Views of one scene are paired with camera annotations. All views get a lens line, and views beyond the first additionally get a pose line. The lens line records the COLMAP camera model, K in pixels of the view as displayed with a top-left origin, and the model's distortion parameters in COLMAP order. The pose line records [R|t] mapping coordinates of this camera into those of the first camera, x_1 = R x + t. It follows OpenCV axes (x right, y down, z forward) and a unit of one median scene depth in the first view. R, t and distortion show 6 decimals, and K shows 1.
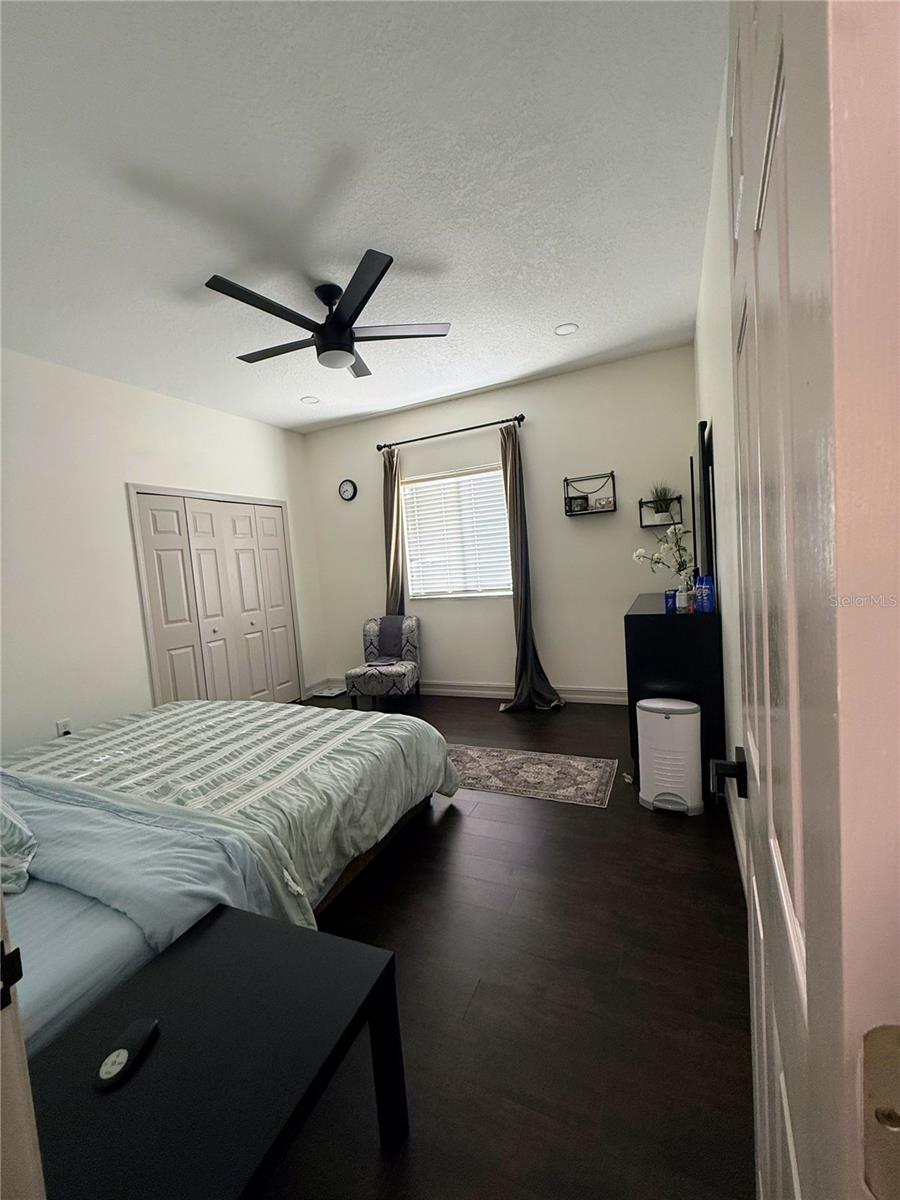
lens RADIAL K [[482.9, 0, 451.9], [0, 482.9, 597.6], [0, 0, 1]] dist [-0.000084, -0.000001]
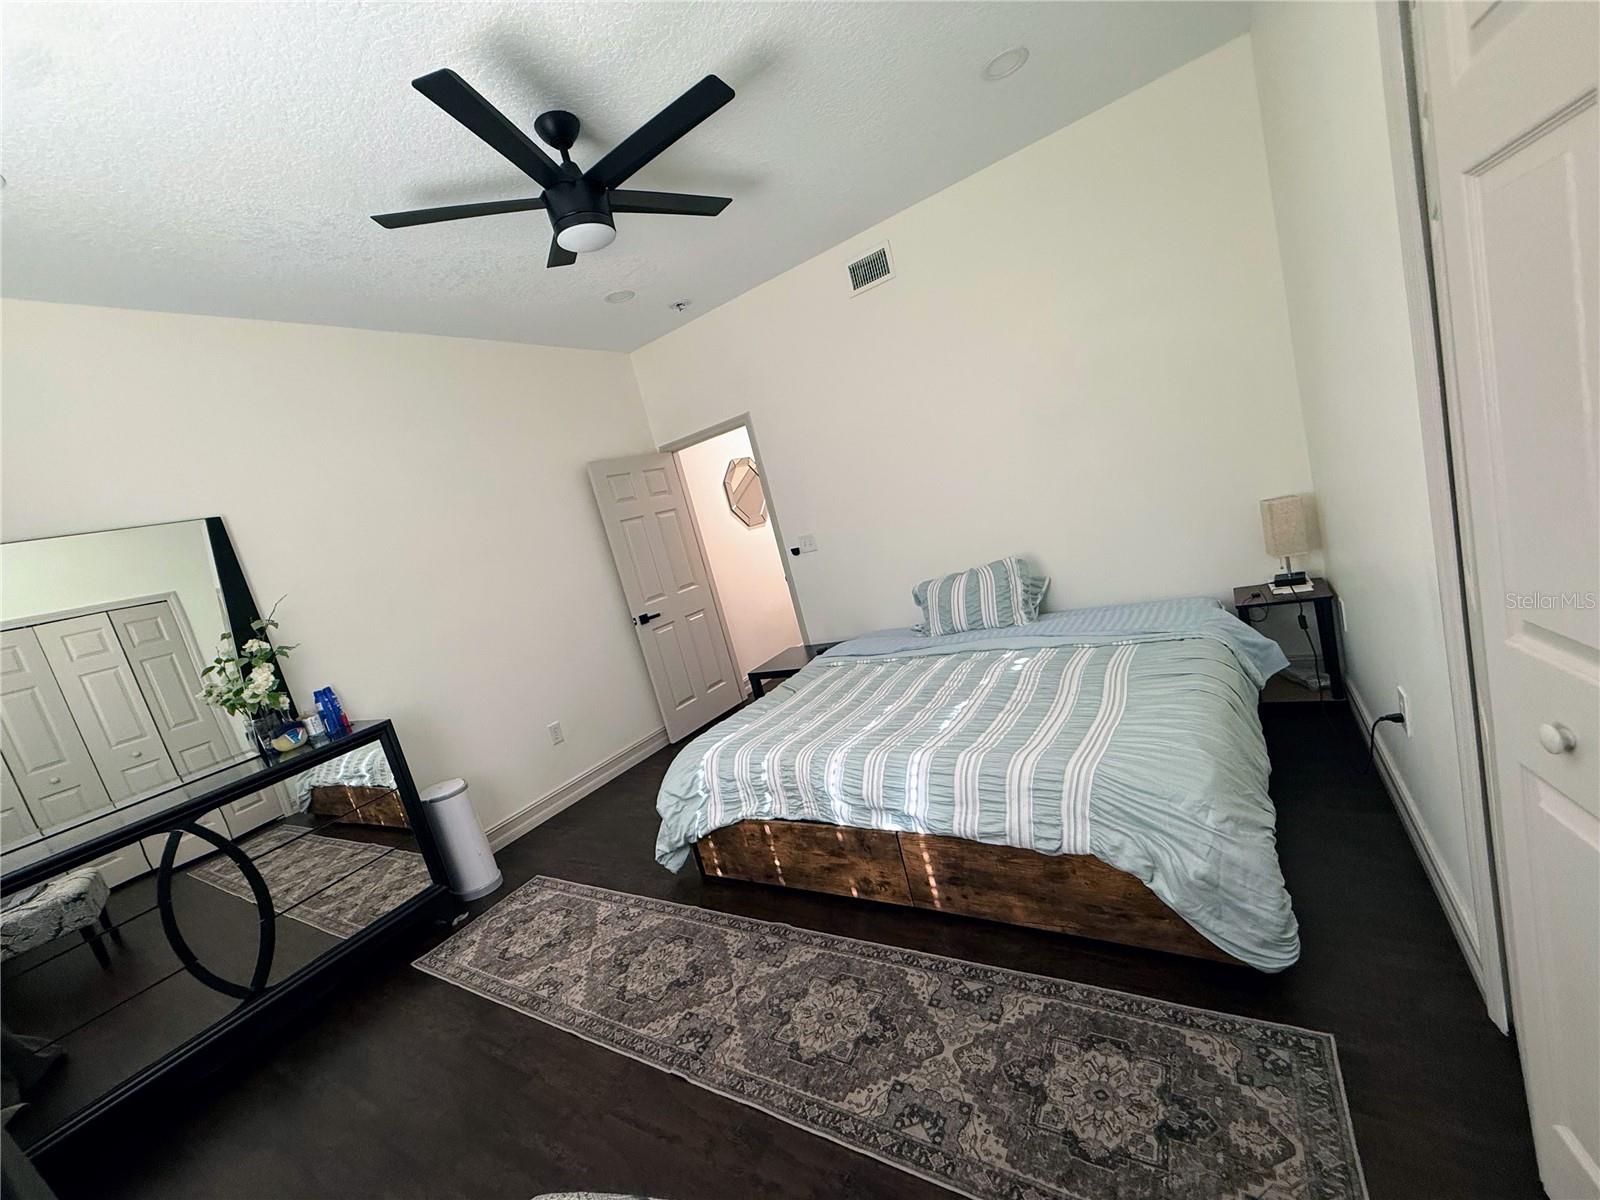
lens RADIAL K [[638.0, 0, 797.9], [0, 638.0, 602.2], [0, 0, 1]] dist [0.000544, 0.000980]
pose [[-0.938099, 0.294113, 0.182945, -0.455977], [0.329095, 0.921560, 0.205968, -0.121782], [-0.108017, 0.253425, -0.961305, 1.687597]]
